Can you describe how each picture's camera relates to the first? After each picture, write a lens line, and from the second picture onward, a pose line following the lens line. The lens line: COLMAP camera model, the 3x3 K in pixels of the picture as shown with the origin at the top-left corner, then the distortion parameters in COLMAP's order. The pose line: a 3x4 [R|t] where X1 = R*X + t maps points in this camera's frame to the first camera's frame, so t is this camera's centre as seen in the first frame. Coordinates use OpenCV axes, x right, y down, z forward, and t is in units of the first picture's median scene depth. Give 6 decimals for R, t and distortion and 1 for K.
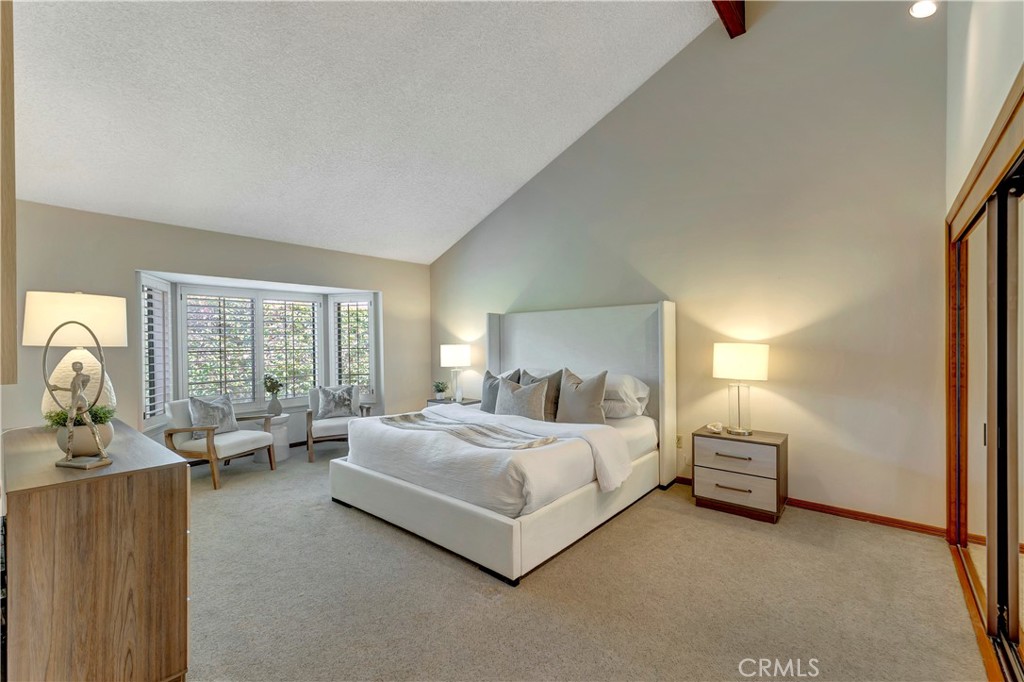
lens RADIAL K [[433.9, 0, 517.6], [0, 433.9, 345.3], [0, 0, 1]] dist [-0.003783, 0.000022]
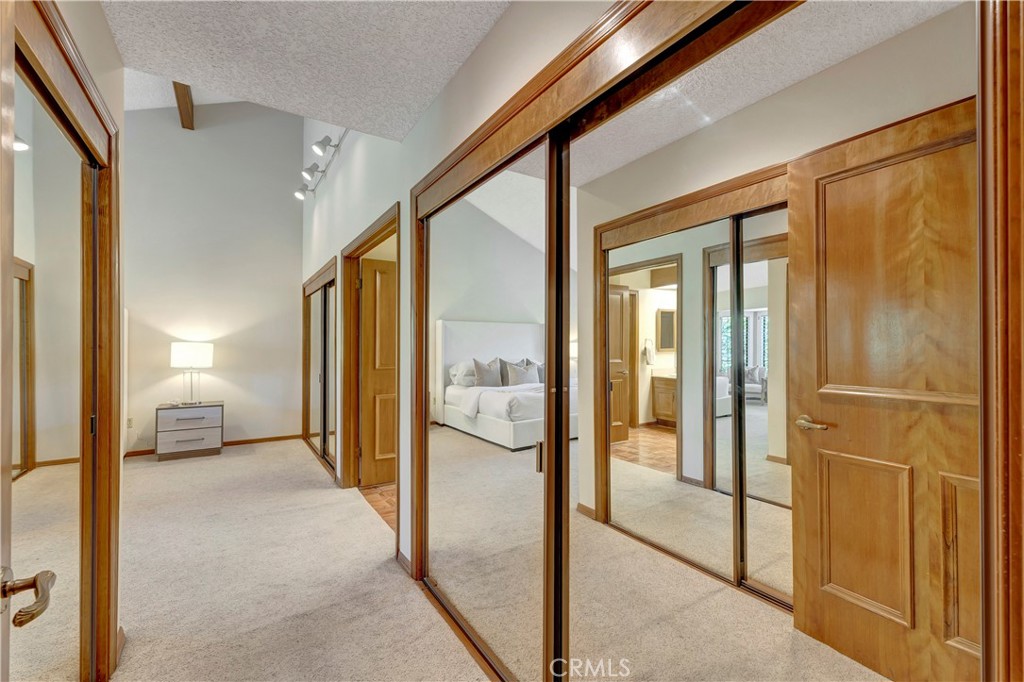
lens RADIAL K [[433.9, 0, 519.4], [0, 433.9, 345.0], [0, 0, 1]] dist [-0.003783, 0.000022]
pose [[0.289842, 0.002492, 0.957071, -0.565512], [0.013275, 0.999890, -0.006623, 0.027706], [-0.956983, 0.014625, 0.289777, -0.486458]]
